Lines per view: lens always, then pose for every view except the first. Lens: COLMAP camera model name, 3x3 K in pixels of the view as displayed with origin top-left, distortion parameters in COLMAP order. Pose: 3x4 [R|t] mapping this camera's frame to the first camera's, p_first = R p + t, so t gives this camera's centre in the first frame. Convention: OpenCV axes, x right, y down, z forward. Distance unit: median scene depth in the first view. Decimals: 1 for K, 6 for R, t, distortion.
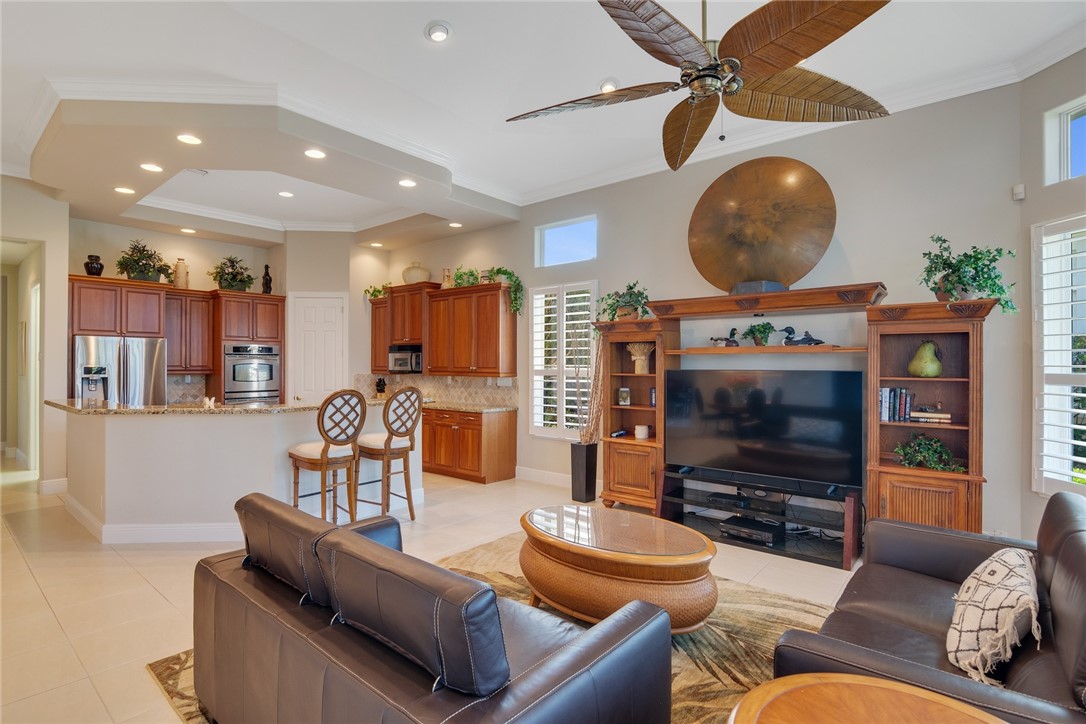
lens RADIAL K [[535.7, 0, 547.6], [0, 535.7, 356.8], [0, 0, 1]] dist [-0.014254, -0.001551]
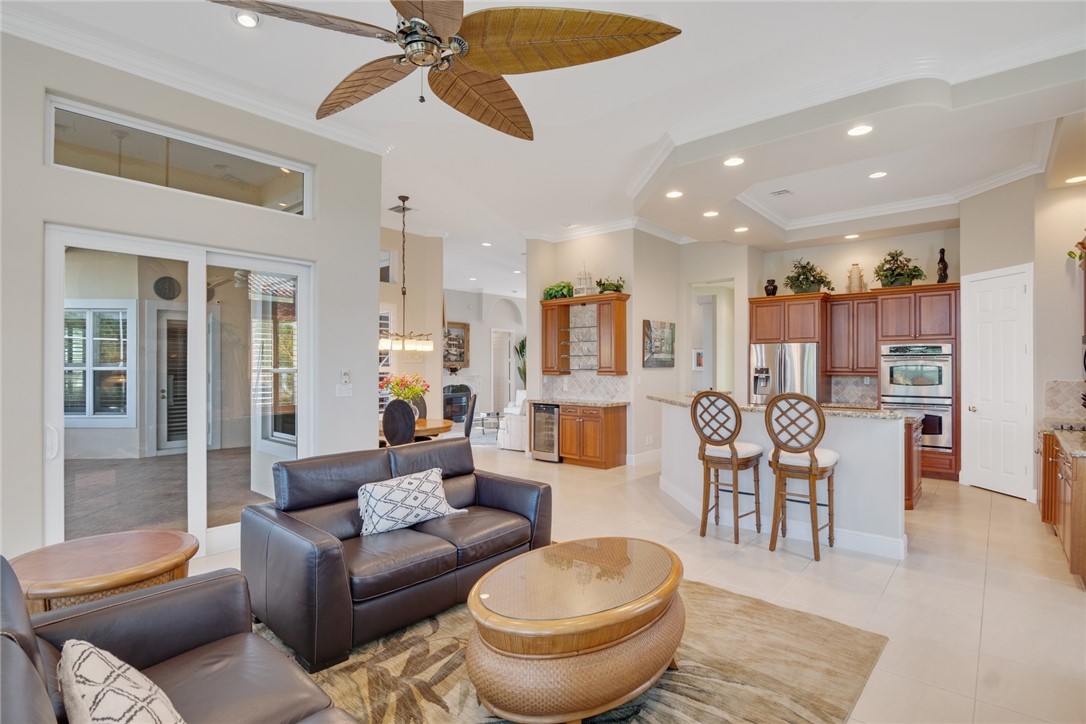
lens RADIAL K [[535.7, 0, 519.4], [0, 535.7, 366.8], [0, 0, 1]] dist [-0.014254, -0.001551]
pose [[-0.053728, 0.003484, -0.998550, 0.422005], [0.011564, 0.999929, 0.002867, 0.005468], [0.998489, -0.011393, -0.053764, 0.443659]]
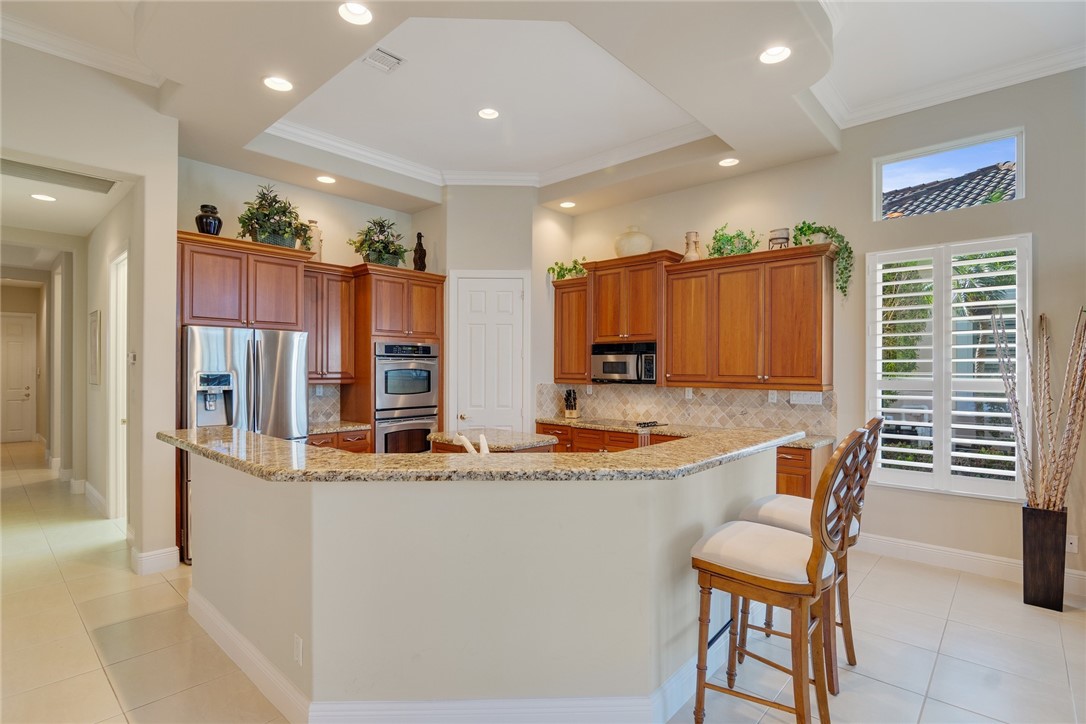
lens RADIAL K [[535.7, 0, 541.3], [0, 535.7, 364.2], [0, 0, 1]] dist [-0.014254, -0.001551]
pose [[0.998723, 0.001930, -0.050485, -0.387388], [-0.001695, 0.999987, 0.004712, 0.002613], [0.050493, -0.004620, 0.998714, 0.337270]]
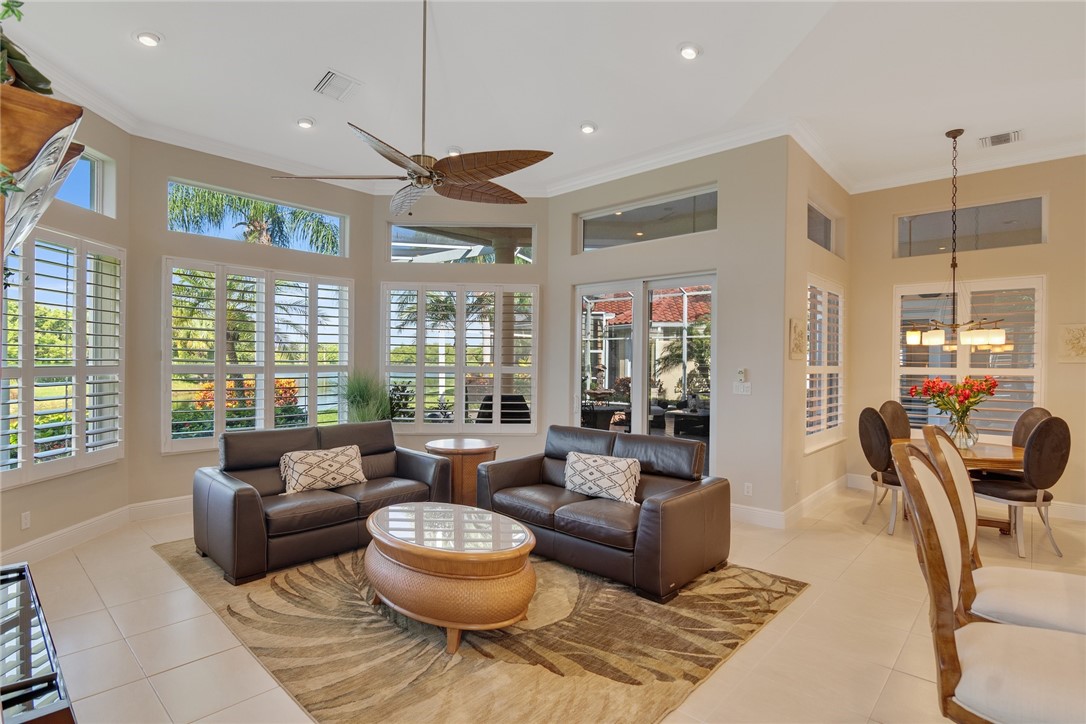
lens RADIAL K [[535.7, 0, 535.1], [0, 535.7, 363.7], [0, 0, 1]] dist [-0.014254, -0.001551]
pose [[-0.997895, -0.006116, 0.064559, -0.051647], [-0.006662, 0.999944, -0.008256, 0.009762], [-0.064505, -0.008669, -0.997880, 0.925236]]
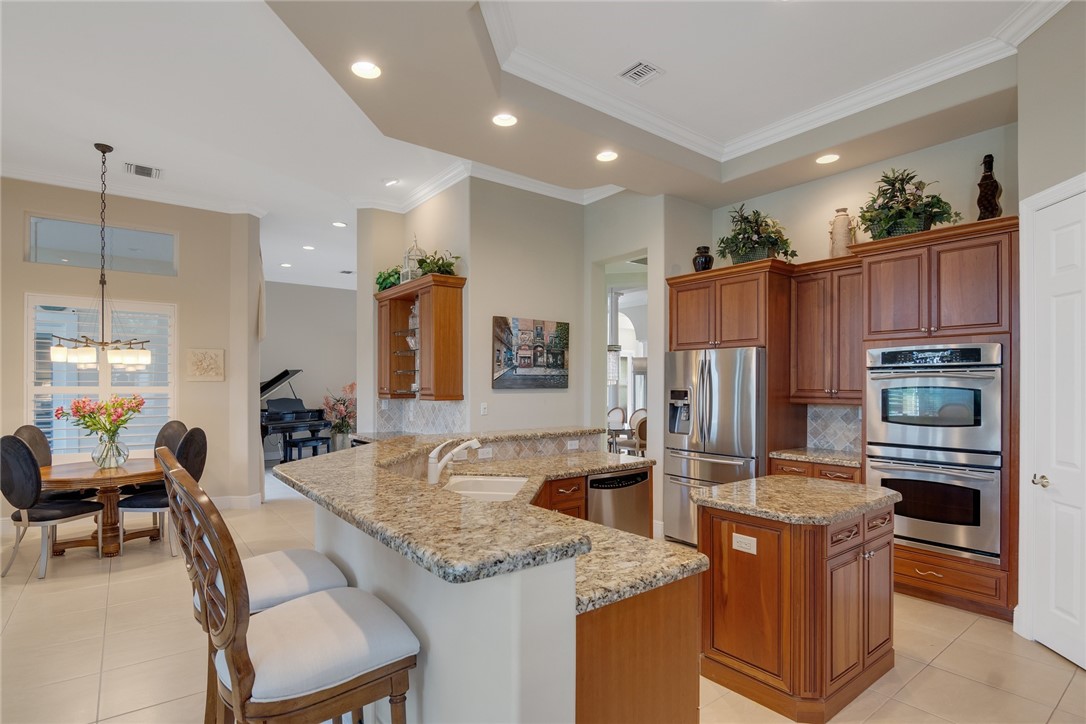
lens RADIAL K [[535.7, 0, 523.5], [0, 535.7, 385.7], [0, 0, 1]] dist [-0.014254, -0.001551]
pose [[-0.250813, 0.003655, -0.968029, -0.028400], [0.009425, 0.999955, 0.001333, 0.008621], [0.967990, -0.008790, -0.250836, 0.890296]]
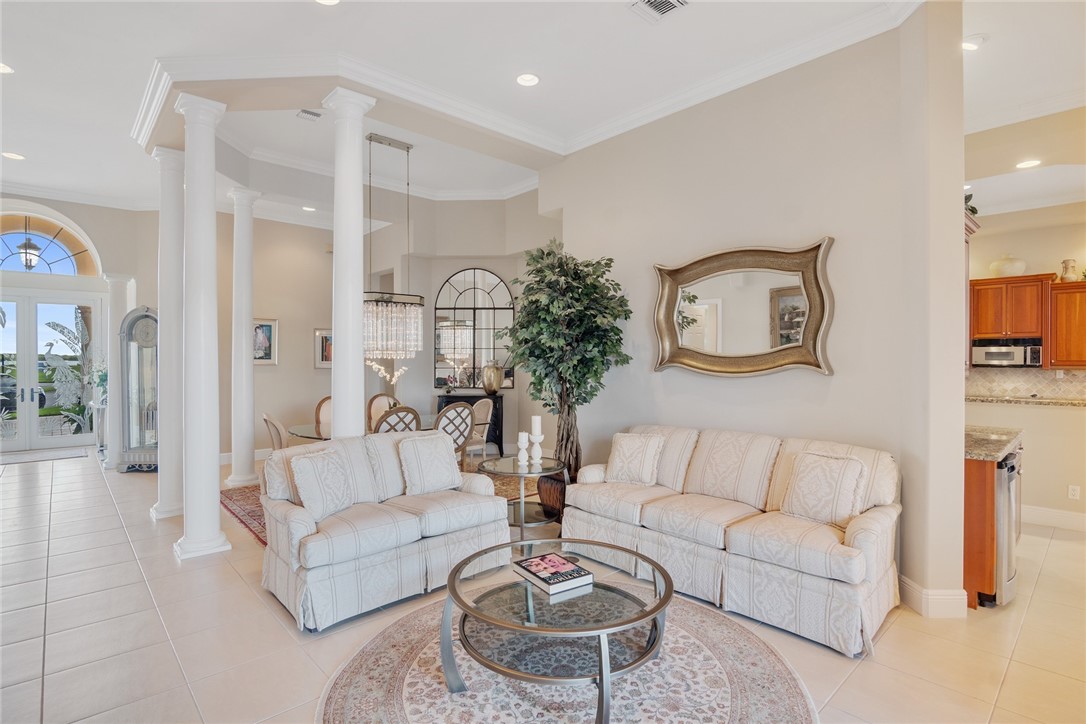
lens RADIAL K [[535.7, 0, 537.3], [0, 535.7, 361.8], [0, 0, 1]] dist [-0.014254, -0.001551]
pose [[0.989467, 0.001745, -0.144750, -1.123590], [0.000841, 0.999841, 0.017799, 0.002993], [0.144758, -0.017734, 0.989308, -0.099998]]
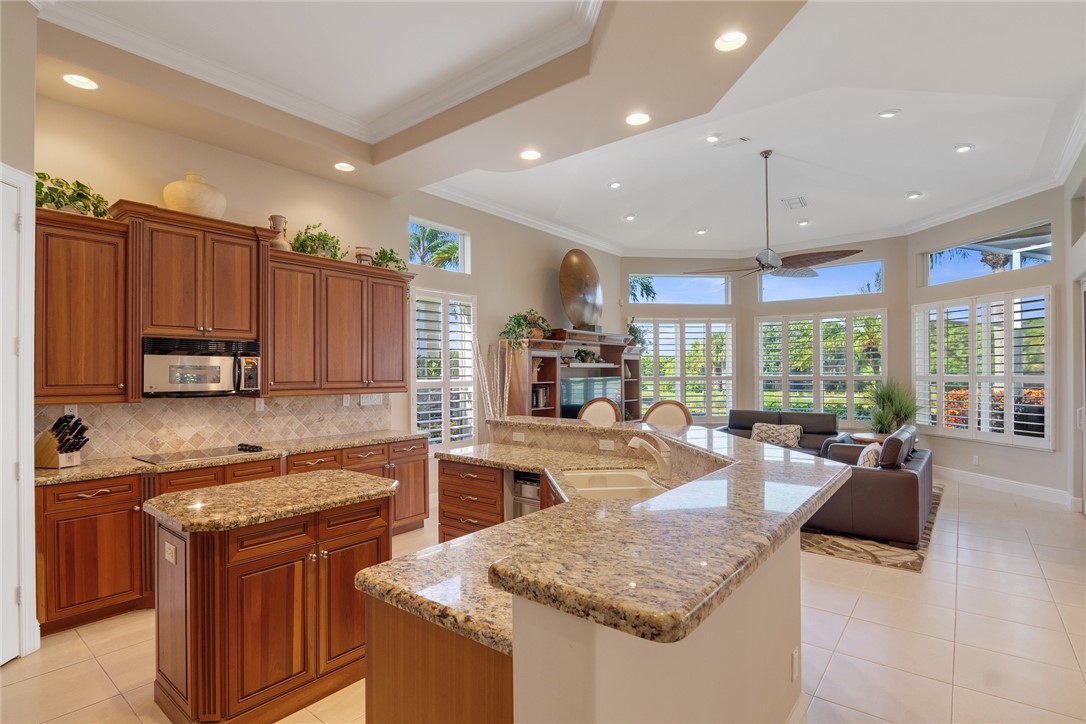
lens RADIAL K [[535.7, 0, 525.2], [0, 535.7, 363.1], [0, 0, 1]] dist [-0.014254, -0.001551]
pose [[-0.001286, 0.016669, 0.999860, -0.869831], [-0.006488, 0.999840, -0.016677, 0.006664], [-0.999978, -0.006508, -0.001178, 0.812583]]
